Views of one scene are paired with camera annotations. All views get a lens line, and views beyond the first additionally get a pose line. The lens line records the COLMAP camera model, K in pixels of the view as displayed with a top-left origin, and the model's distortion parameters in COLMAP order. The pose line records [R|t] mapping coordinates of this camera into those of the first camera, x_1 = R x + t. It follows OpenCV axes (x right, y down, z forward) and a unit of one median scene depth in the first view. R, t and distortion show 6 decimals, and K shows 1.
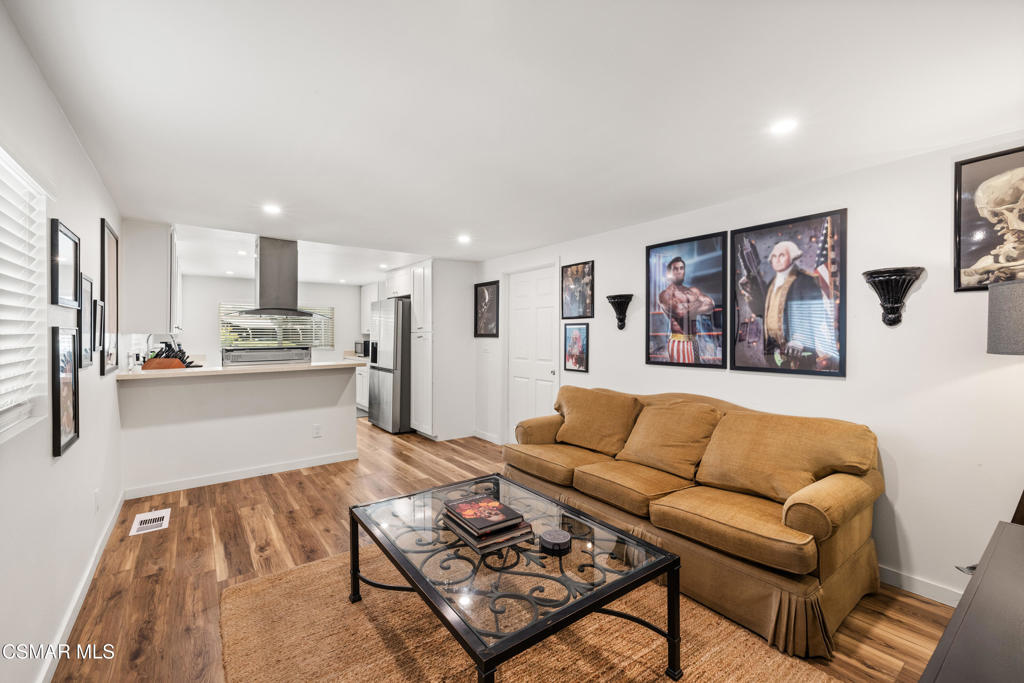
lens RADIAL K [[429.5, 0, 516.9], [0, 429.5, 340.8], [0, 0, 1]] dist [0.000146, 0.000011]
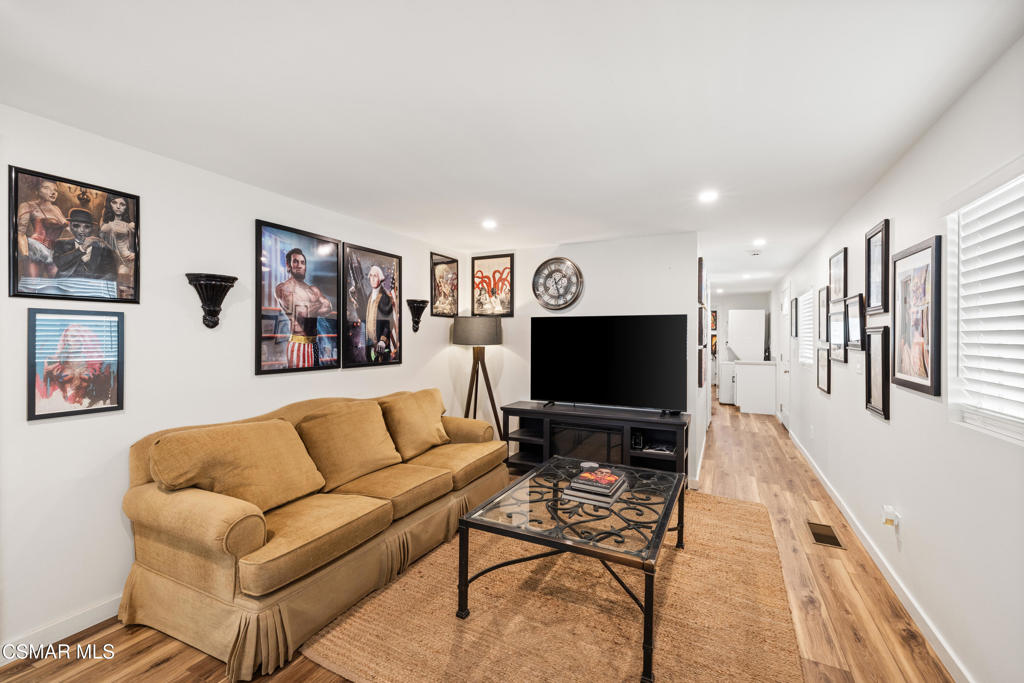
lens RADIAL K [[437.8, 0, 512.9], [0, 437.8, 324.8], [0, 0, 1]] dist [0.004184, 0.000434]
pose [[-0.451428, 0.020974, 0.892061, -0.683898], [0.004011, 0.999761, -0.021477, -0.018095], [-0.892298, -0.006117, -0.451405, 1.096648]]
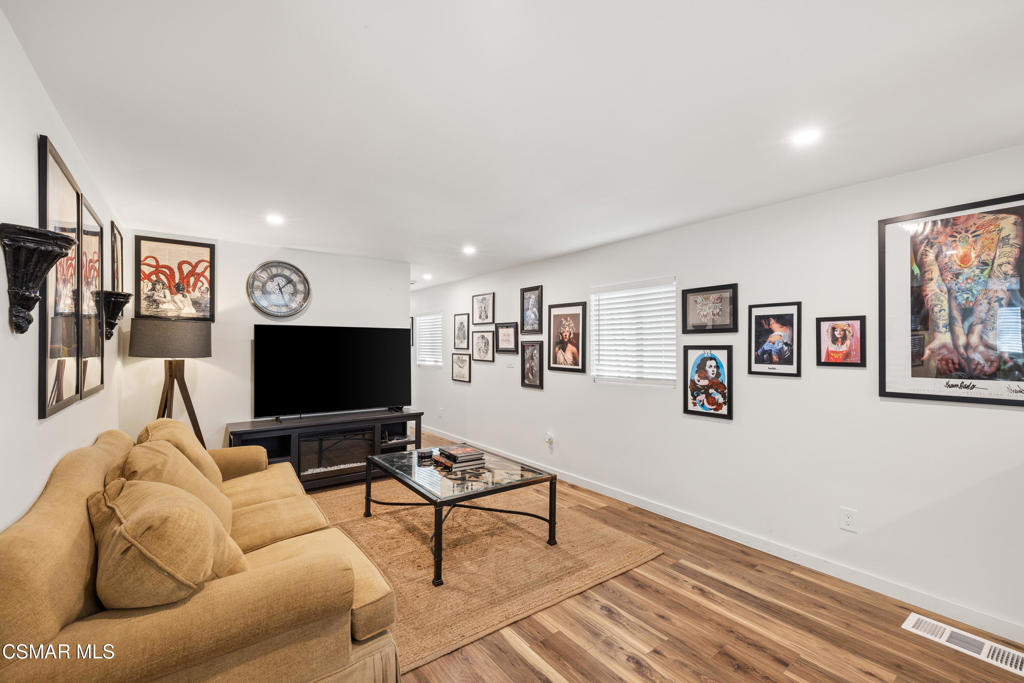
lens RADIAL K [[429.5, 0, 516.9], [0, 429.5, 340.8], [0, 0, 1]] dist [0.000146, 0.000011]
pose [[-0.999993, -0.003797, -0.000280, -0.181583], [-0.003795, 0.999977, -0.005624, -0.021862], [0.000301, -0.005623, -0.999984, 1.637097]]
